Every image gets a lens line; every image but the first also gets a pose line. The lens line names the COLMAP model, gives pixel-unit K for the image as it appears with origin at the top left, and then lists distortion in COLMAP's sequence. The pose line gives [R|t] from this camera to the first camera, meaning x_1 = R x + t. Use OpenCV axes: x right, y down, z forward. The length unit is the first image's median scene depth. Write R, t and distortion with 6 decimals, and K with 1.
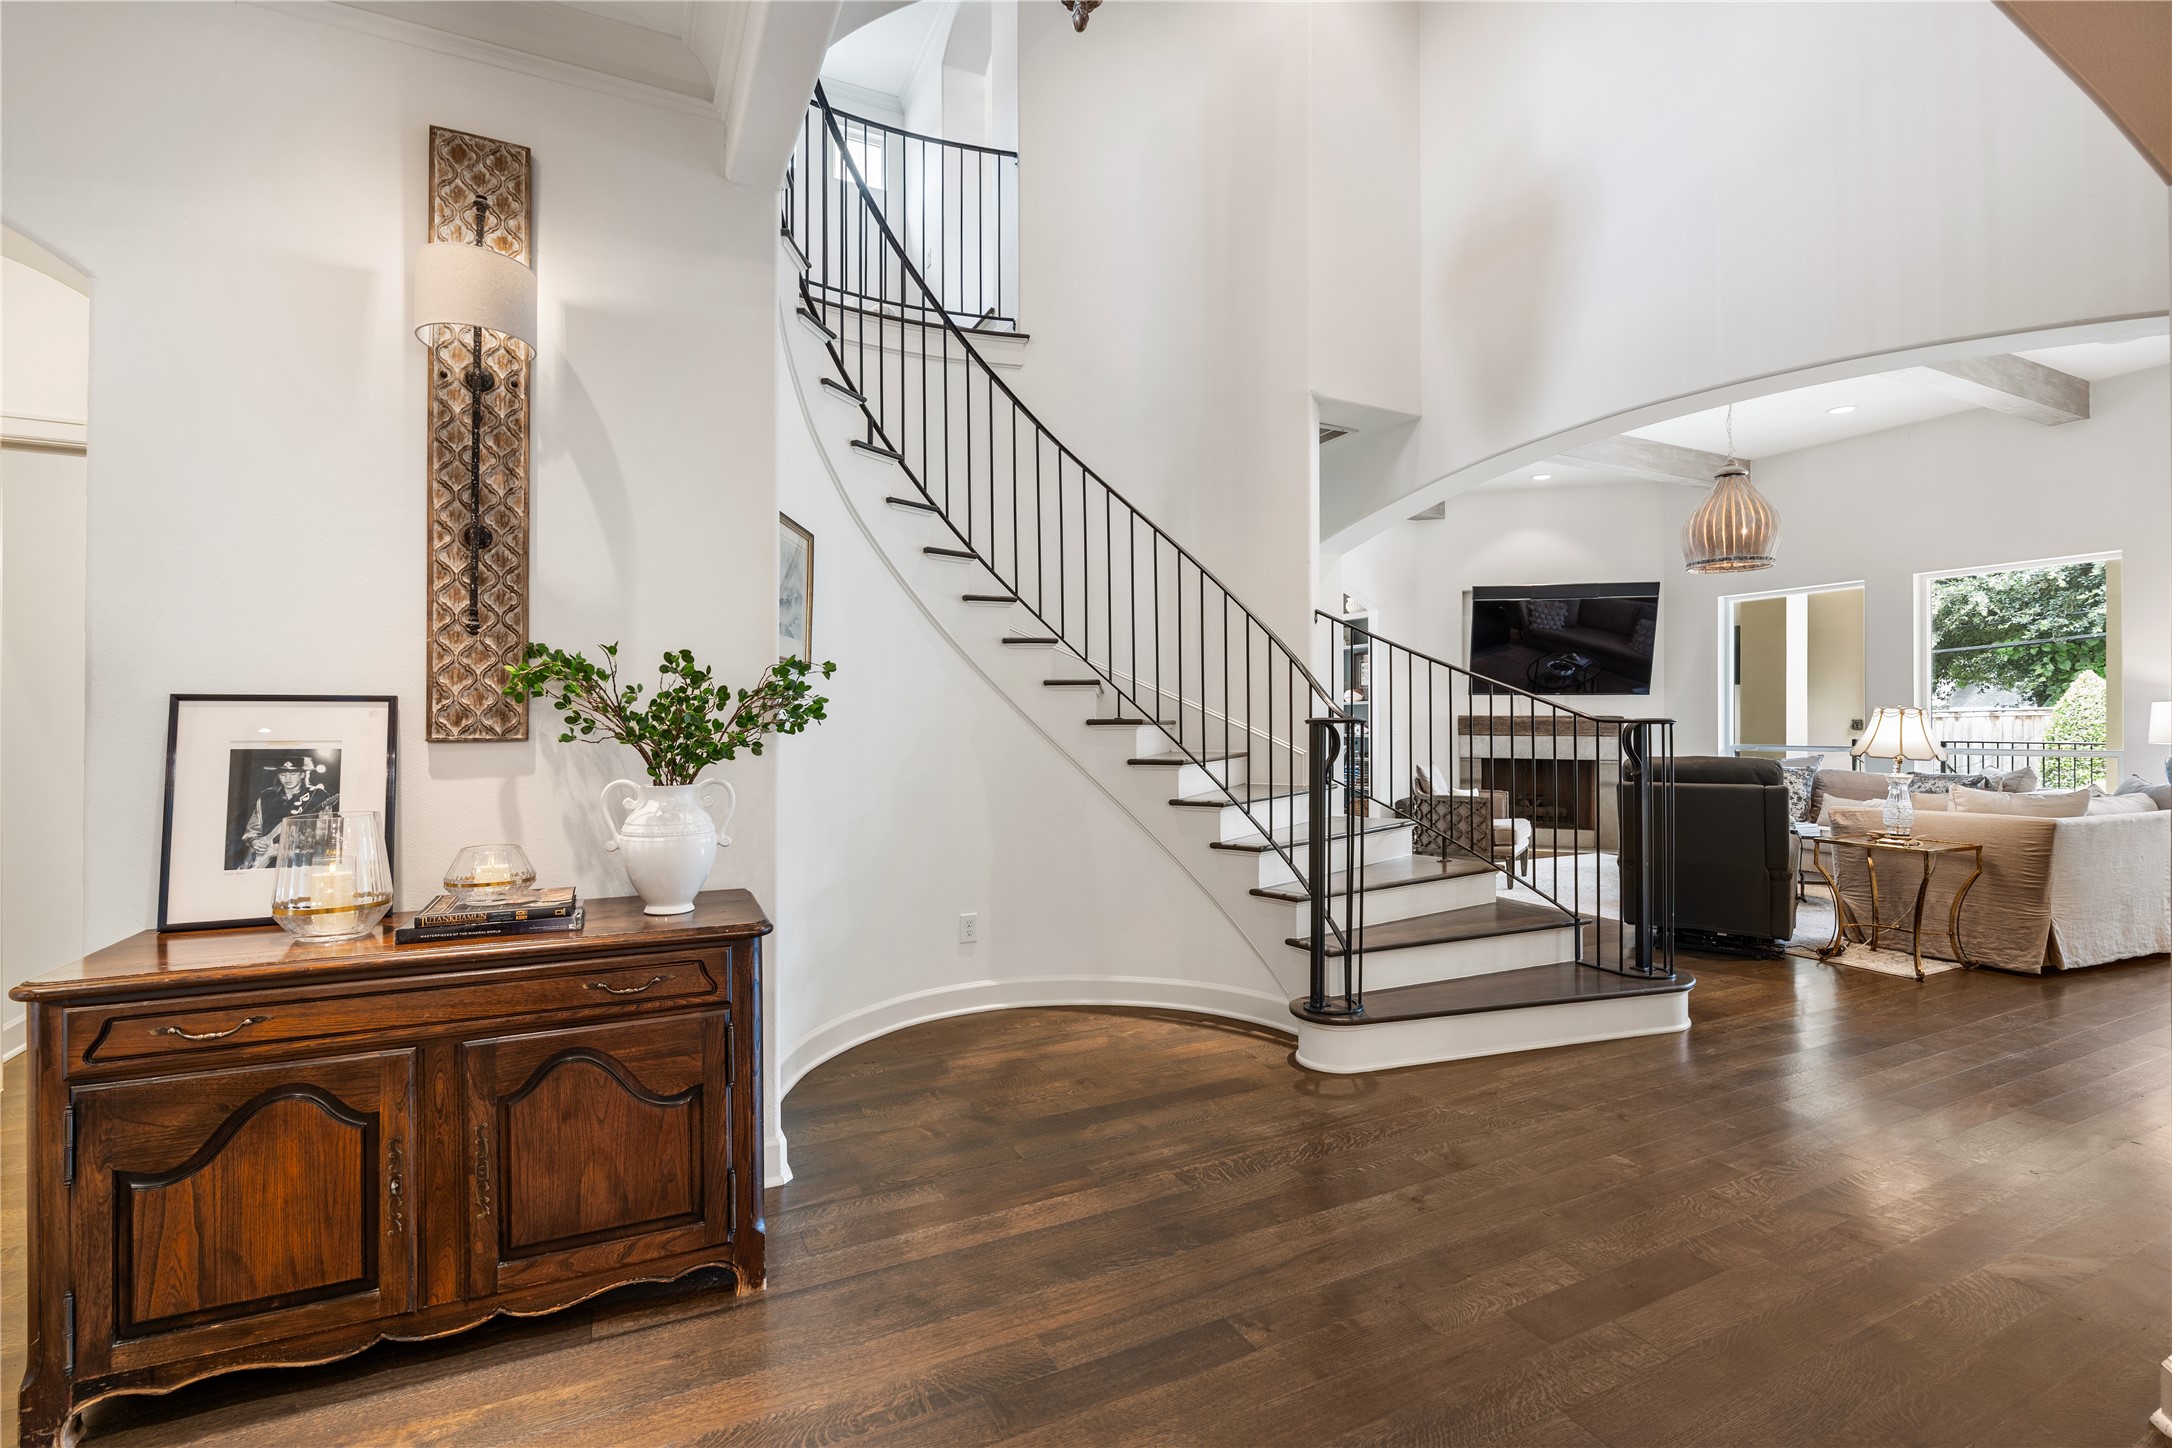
lens RADIAL K [[969.3, 0, 1095.0], [0, 969.3, 731.9], [0, 0, 1]] dist [-0.006914, 0.000678]
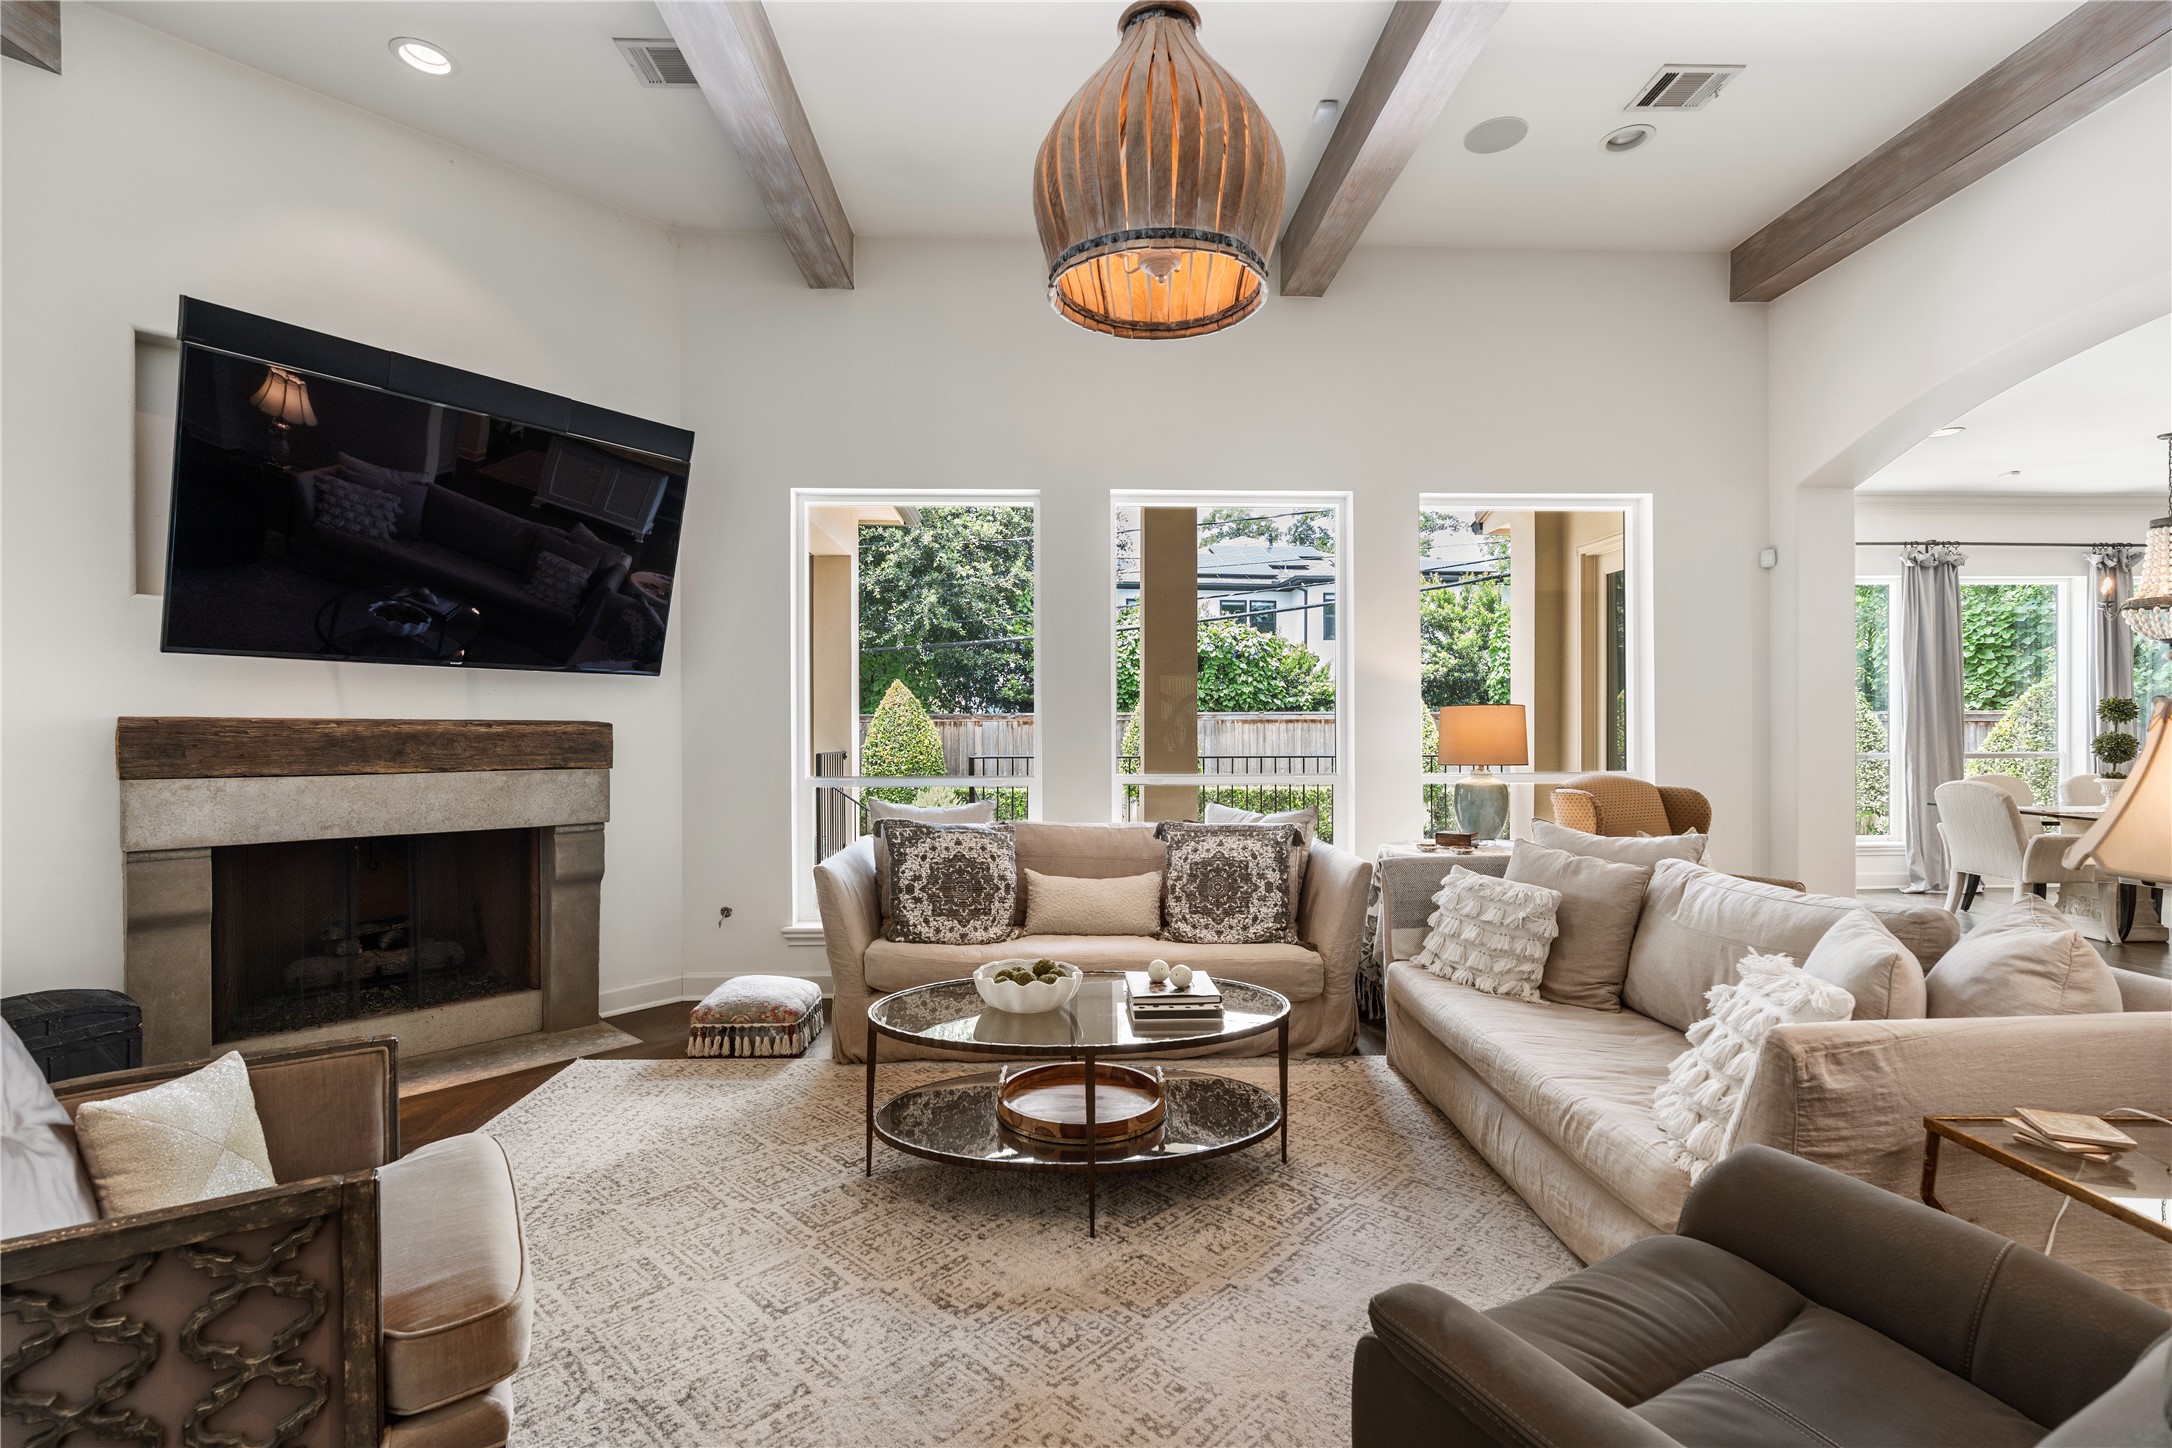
lens RADIAL K [[969.3, 0, 1095.0], [0, 969.3, 731.9], [0, 0, 1]] dist [-0.006914, 0.000678]
pose [[0.409904, -0.001276, 0.912128, 0.232816], [0.003097, 0.999995, 0.000007, -0.010465], [-0.912124, 0.002822, 0.409906, 0.613291]]
